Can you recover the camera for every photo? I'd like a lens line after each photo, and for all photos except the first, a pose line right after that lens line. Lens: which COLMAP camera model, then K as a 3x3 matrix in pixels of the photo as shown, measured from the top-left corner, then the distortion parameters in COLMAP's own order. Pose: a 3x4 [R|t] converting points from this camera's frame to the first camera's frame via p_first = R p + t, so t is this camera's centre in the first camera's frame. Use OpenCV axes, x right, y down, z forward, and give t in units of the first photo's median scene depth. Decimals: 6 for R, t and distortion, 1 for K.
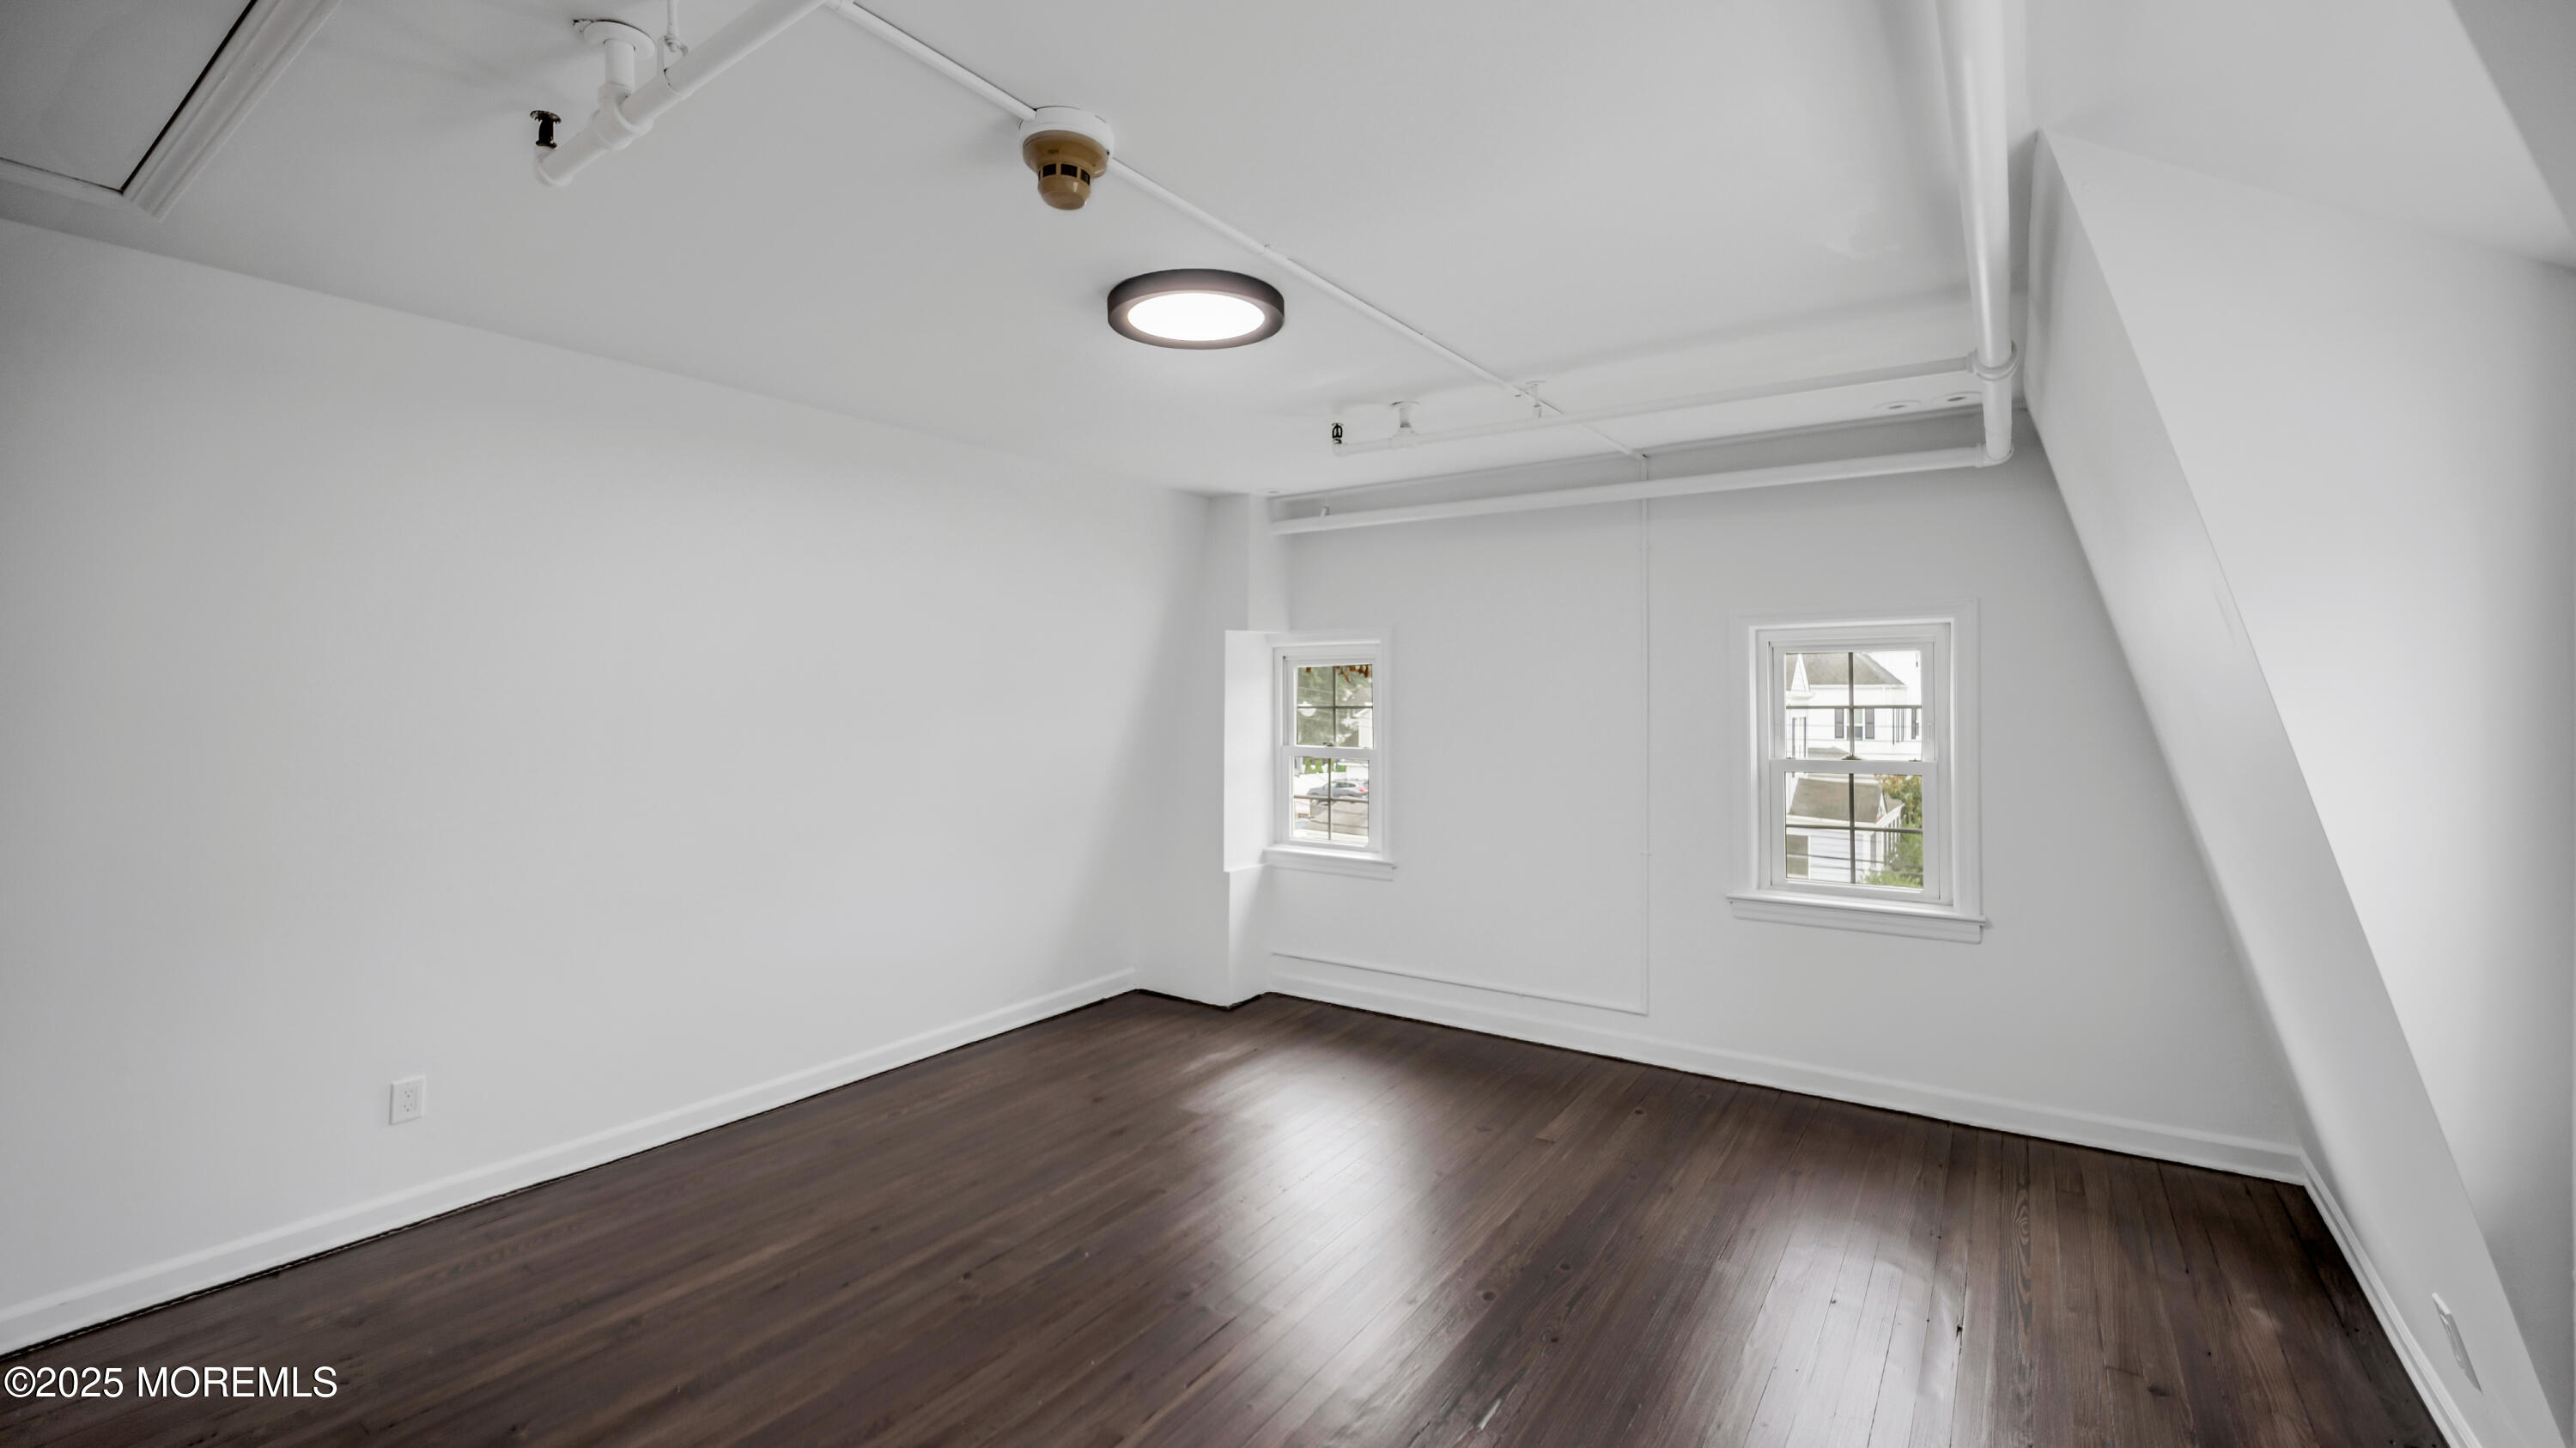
lens RADIAL K [[1063.5, 0, 1301.2], [0, 1063.5, 691.3], [0, 0, 1]] dist [-0.016640, -0.000273]
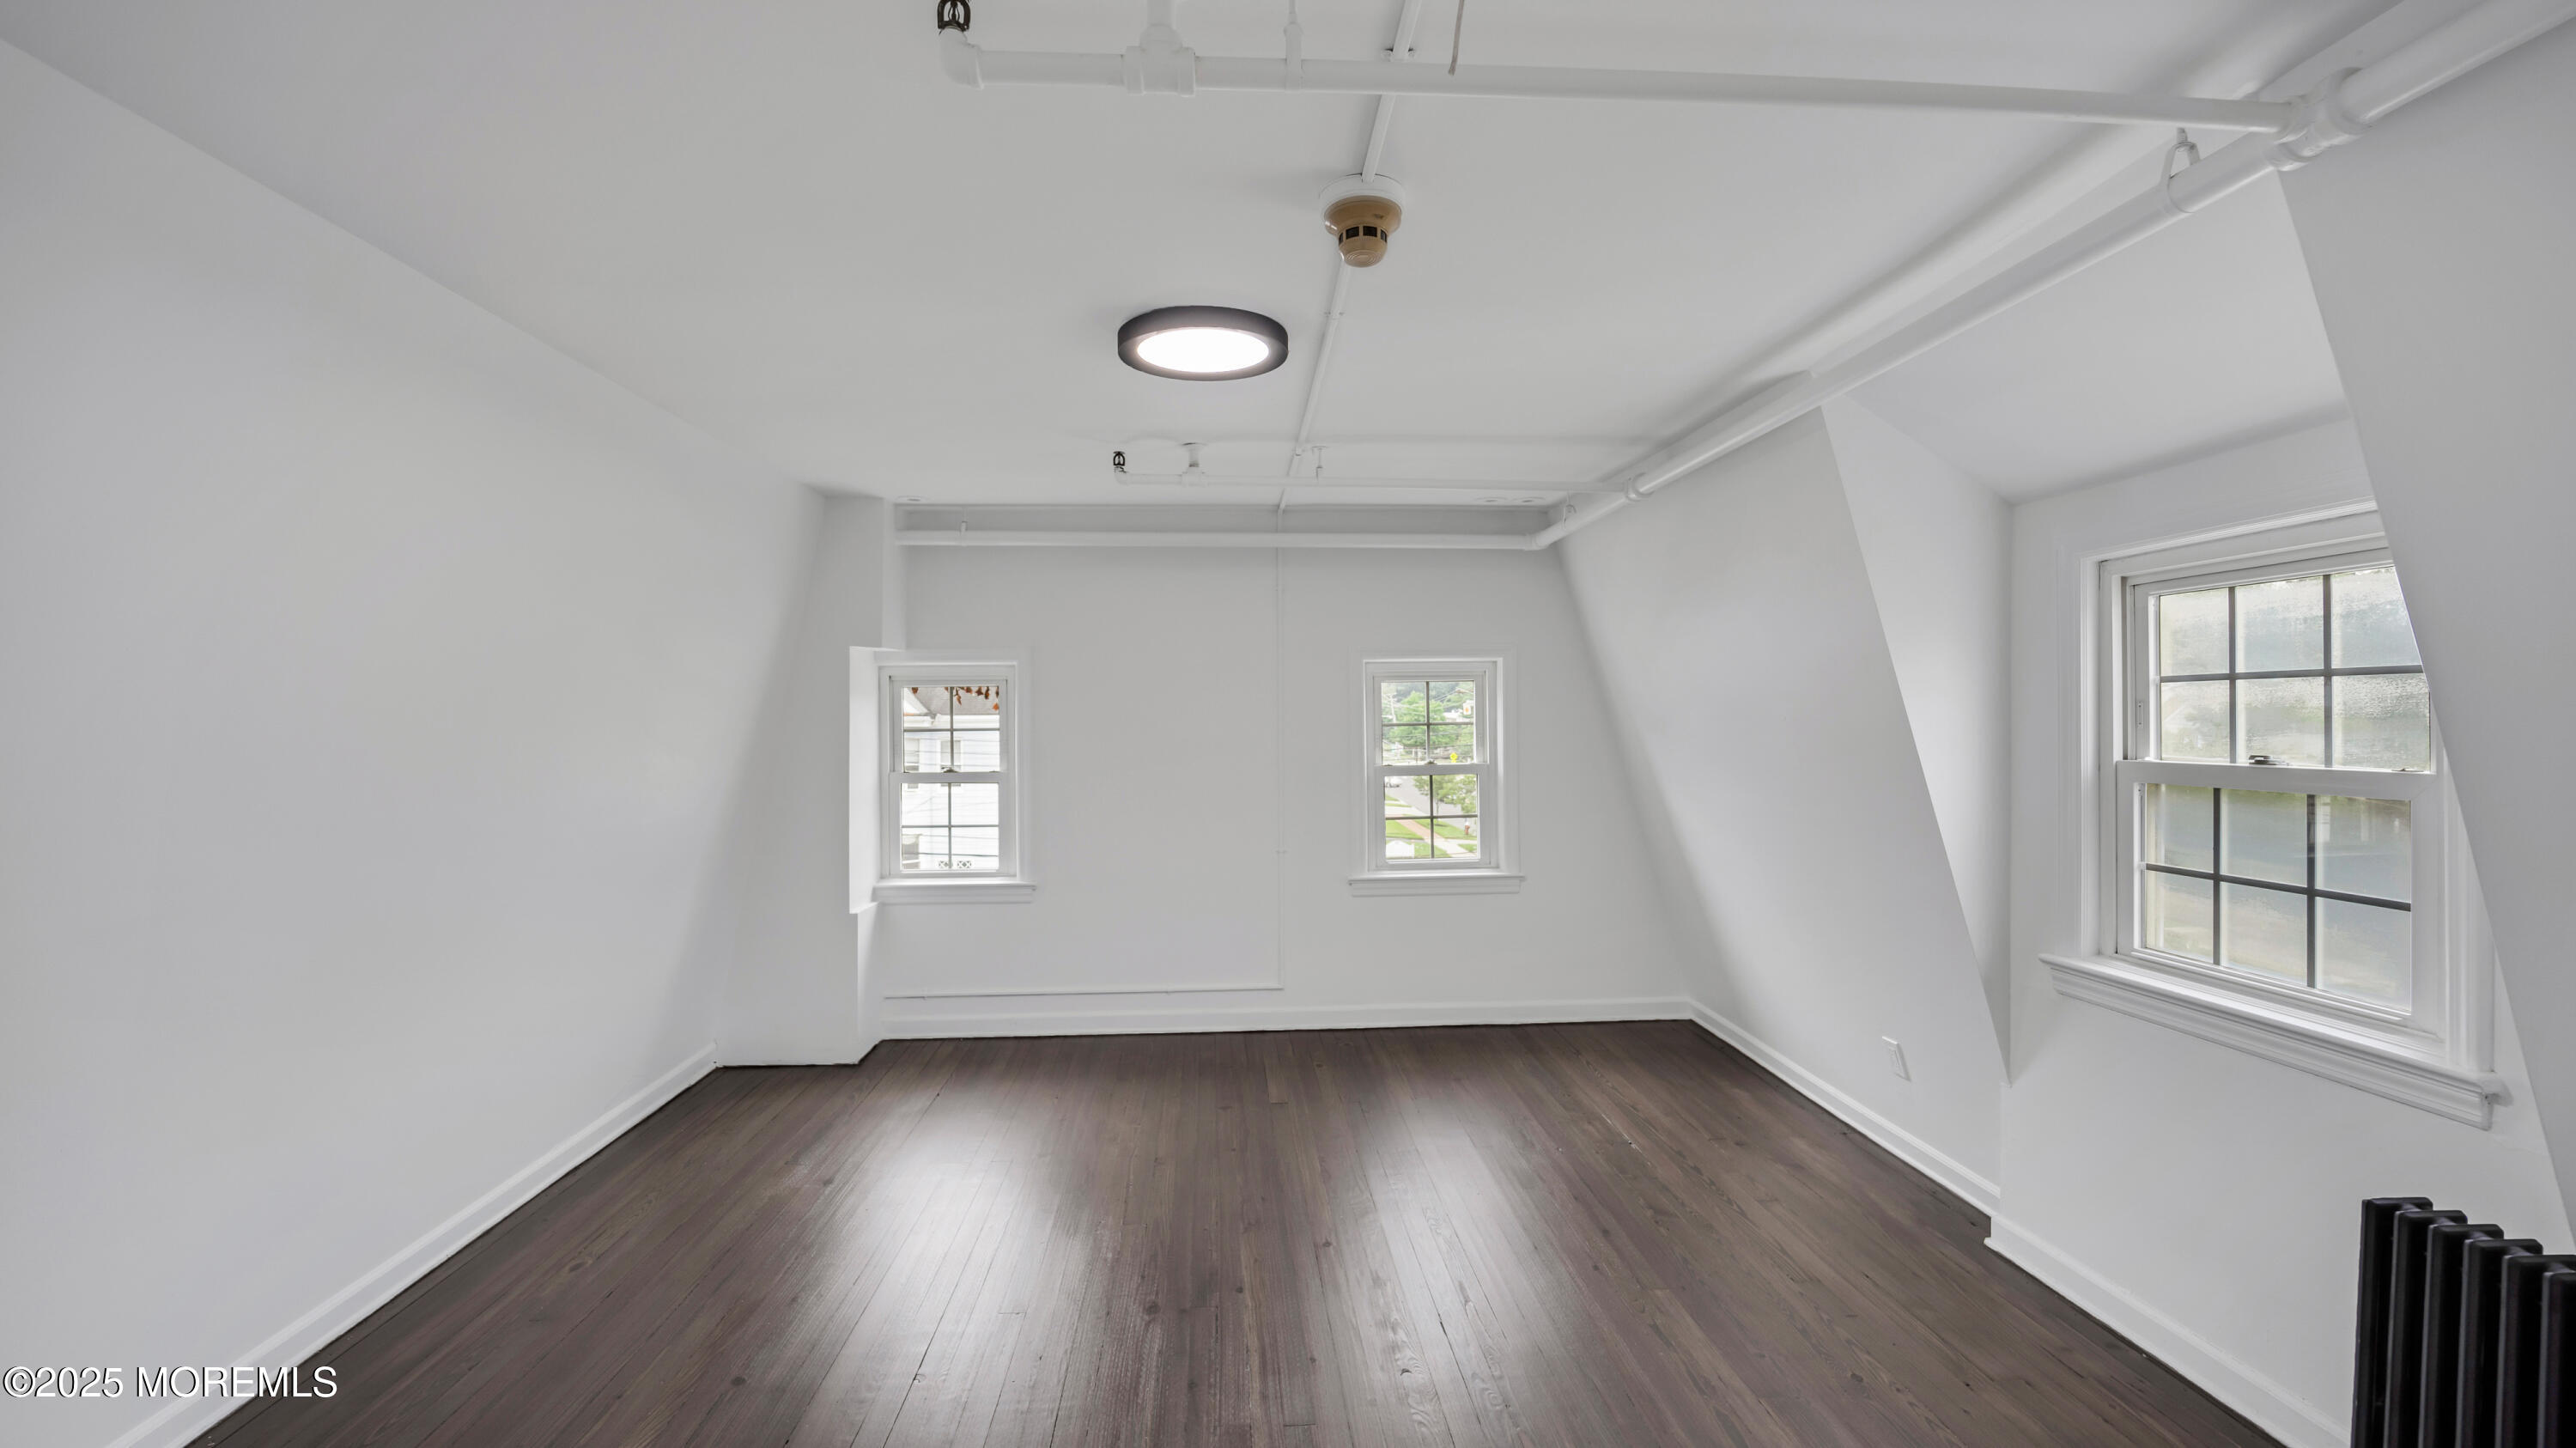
lens RADIAL K [[1052.6, 0, 1284.3], [0, 1052.6, 717.0], [0, 0, 1]] dist [-0.013935, -0.000017]
pose [[0.790744, -0.005090, 0.612126, -0.380041], [0.004078, 0.999987, 0.003046, 0.001590], [-0.612134, 0.000088, 0.790754, 0.079443]]
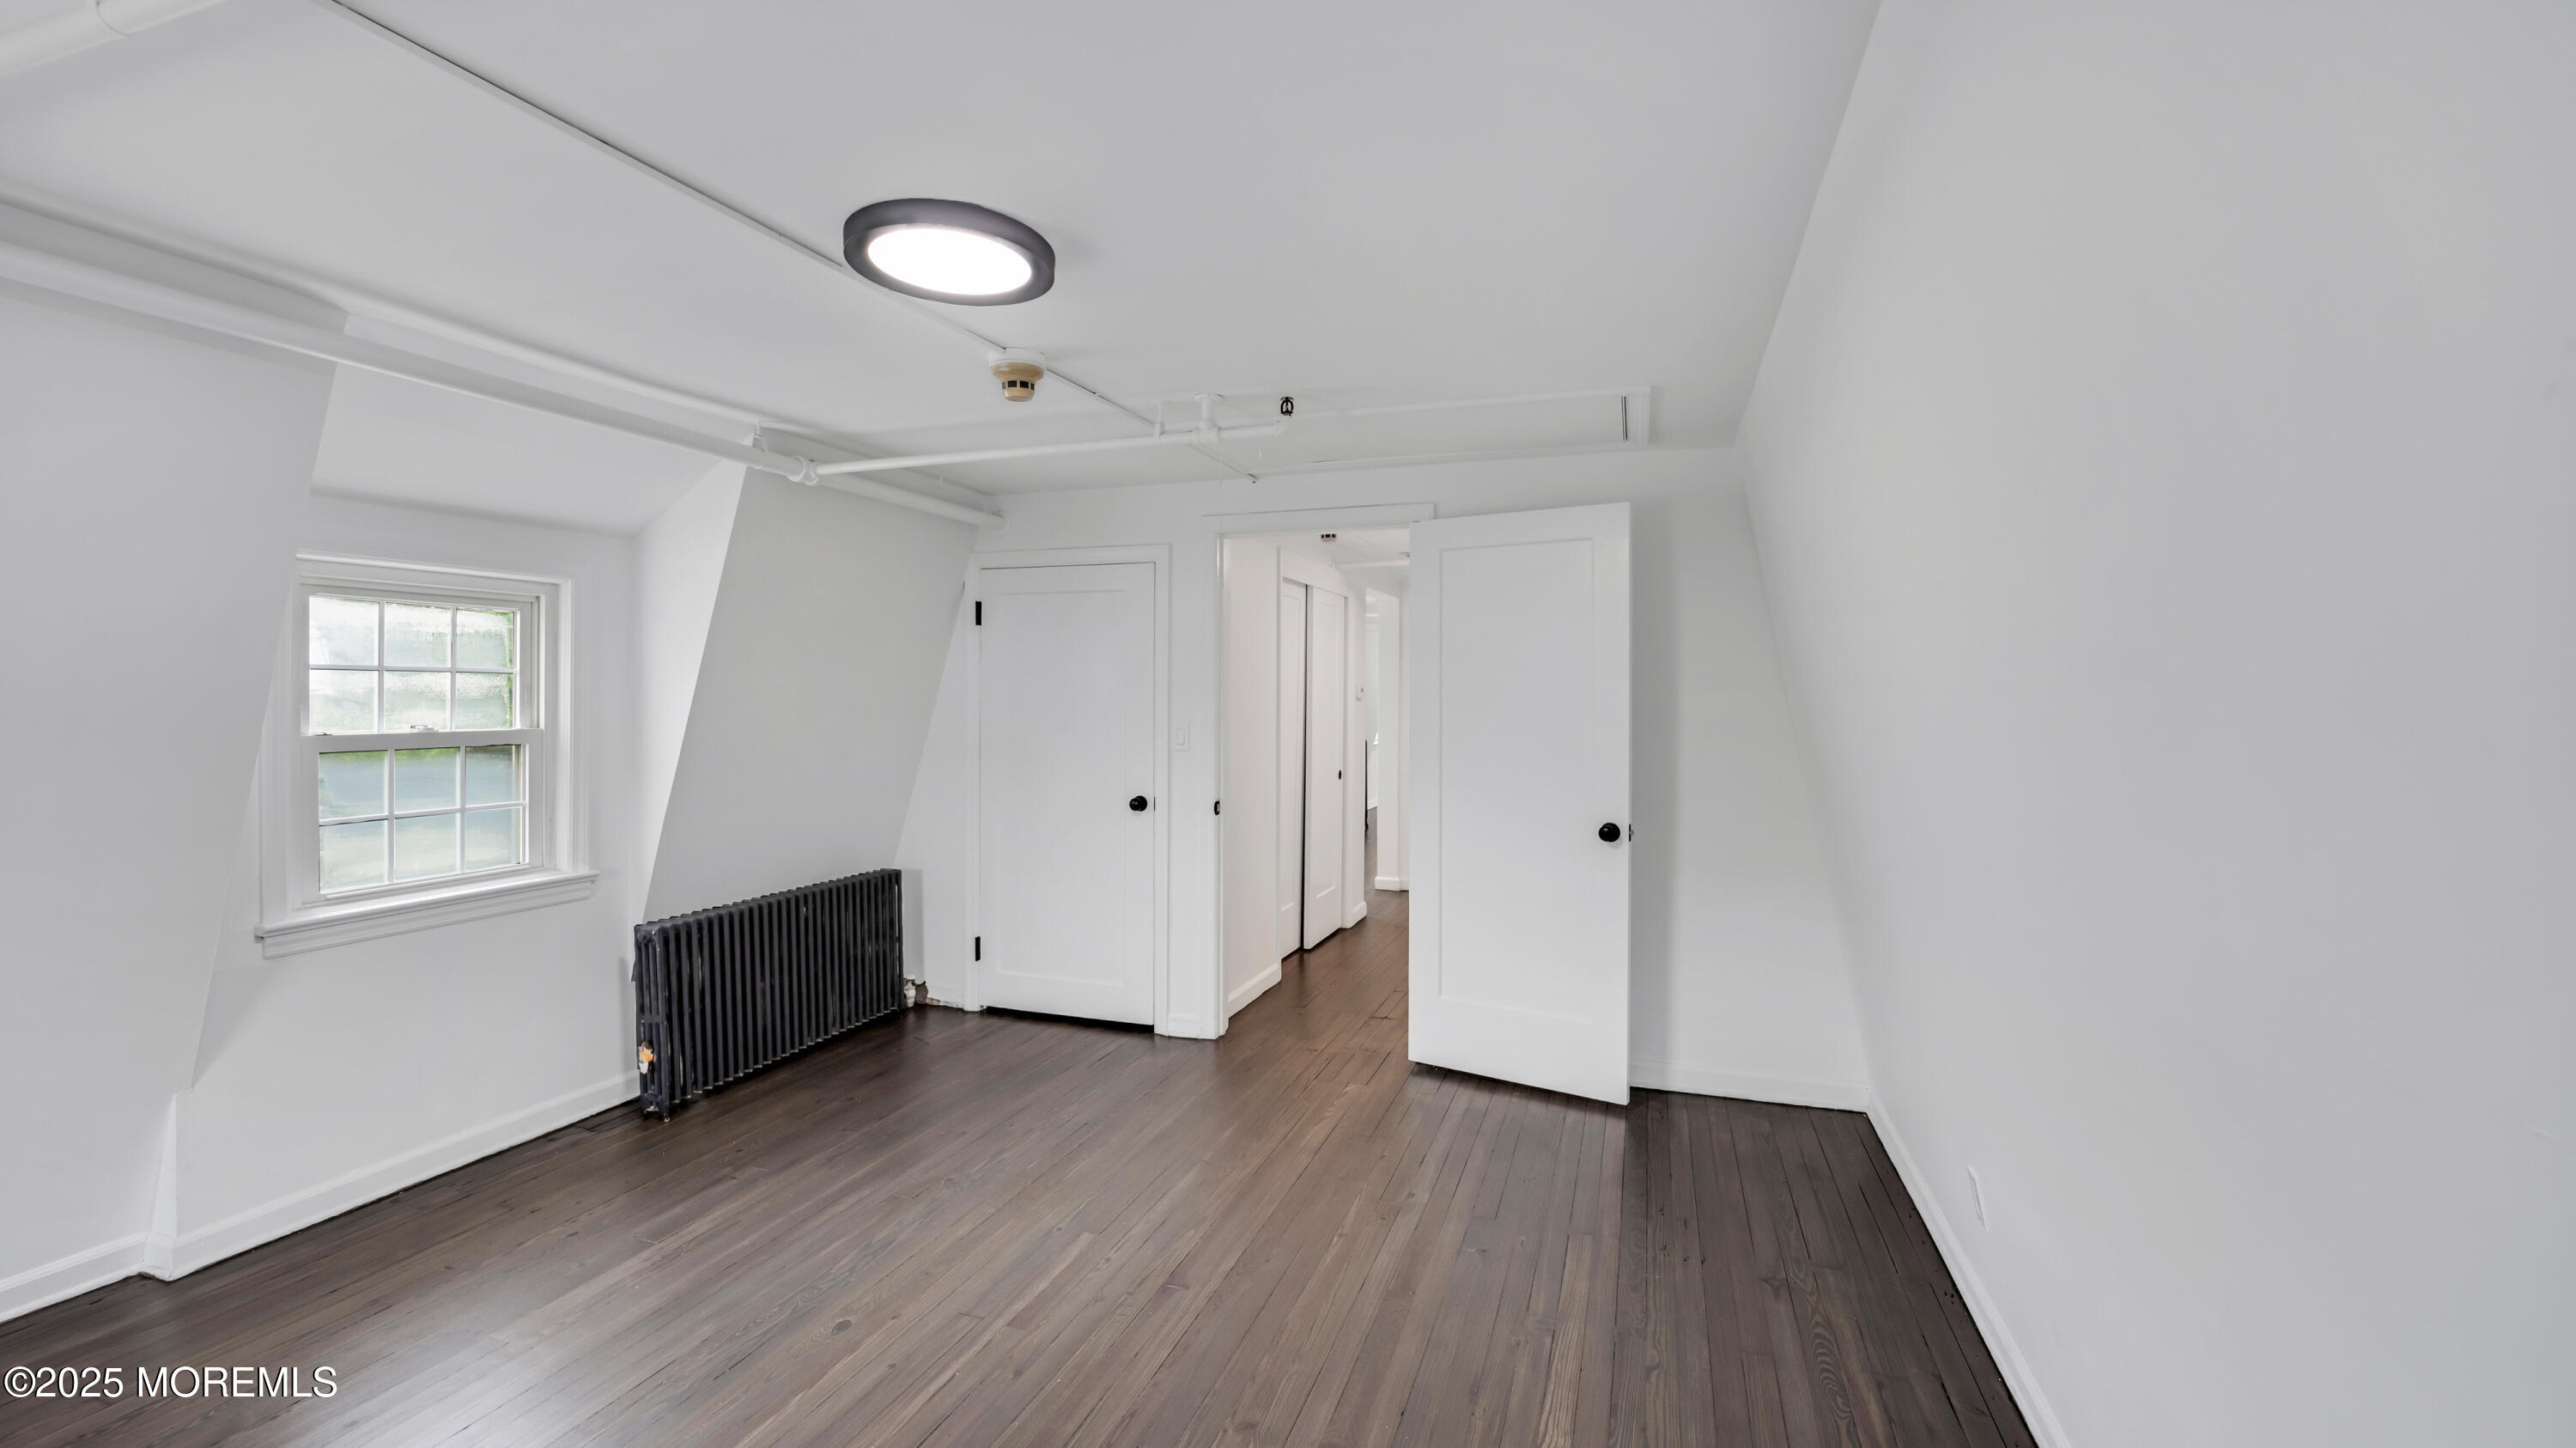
lens RADIAL K [[1052.6, 0, 1284.3], [0, 1052.6, 717.0], [0, 0, 1]] dist [-0.013935, -0.000017]
pose [[-0.976584, 0.025136, -0.213662, 0.095689], [0.024485, 0.999684, 0.005695, 0.053755], [0.213737, 0.000330, -0.976891, 1.899815]]
